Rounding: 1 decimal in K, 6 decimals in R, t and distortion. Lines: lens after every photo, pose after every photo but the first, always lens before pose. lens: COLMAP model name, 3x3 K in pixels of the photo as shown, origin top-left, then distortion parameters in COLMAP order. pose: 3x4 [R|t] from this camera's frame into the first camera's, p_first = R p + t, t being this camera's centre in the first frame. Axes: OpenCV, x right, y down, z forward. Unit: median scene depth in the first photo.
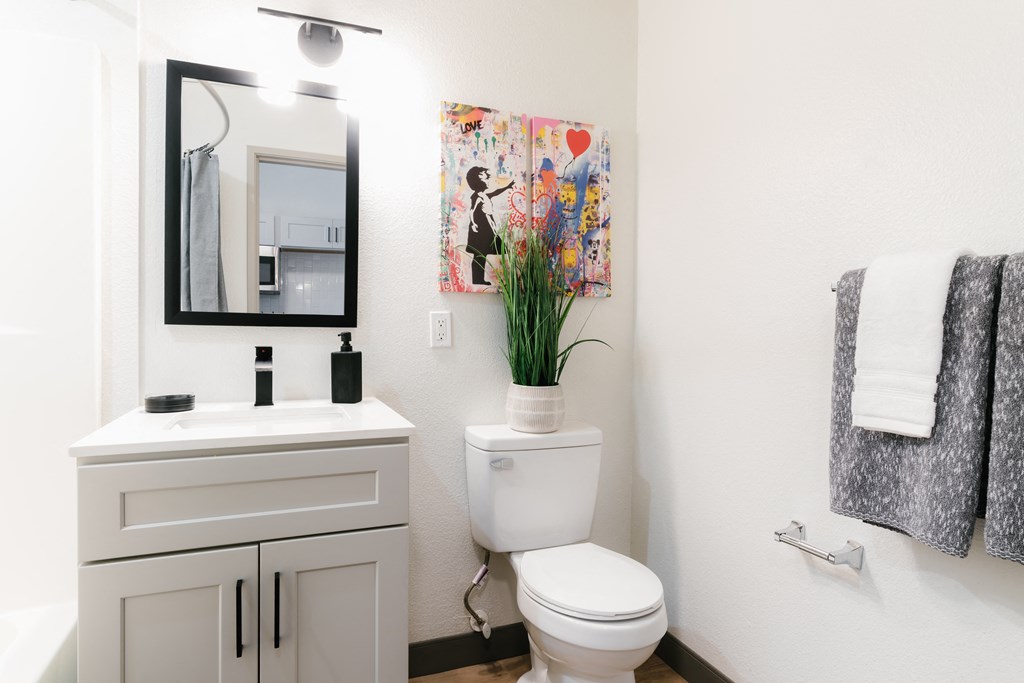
lens RADIAL K [[560.6, 0, 486.3], [0, 560.6, 339.9], [0, 0, 1]] dist [0.002455, 0.001226]
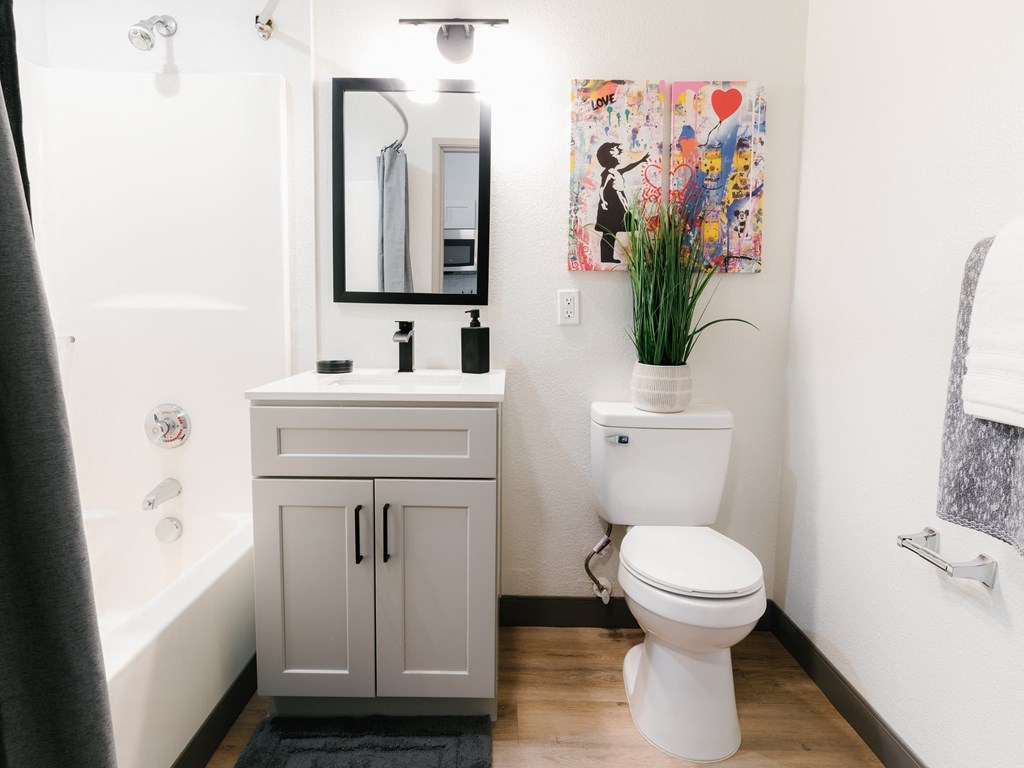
lens RADIAL K [[583.2, 0, 508.2], [0, 583.2, 363.1], [0, 0, 1]] dist [0.006304, -0.012359]
pose [[0.934728, 0.037677, -0.353362, 0.202203], [-0.011690, 0.997085, 0.075392, 0.004023], [0.355172, -0.066340, 0.932444, -0.051360]]
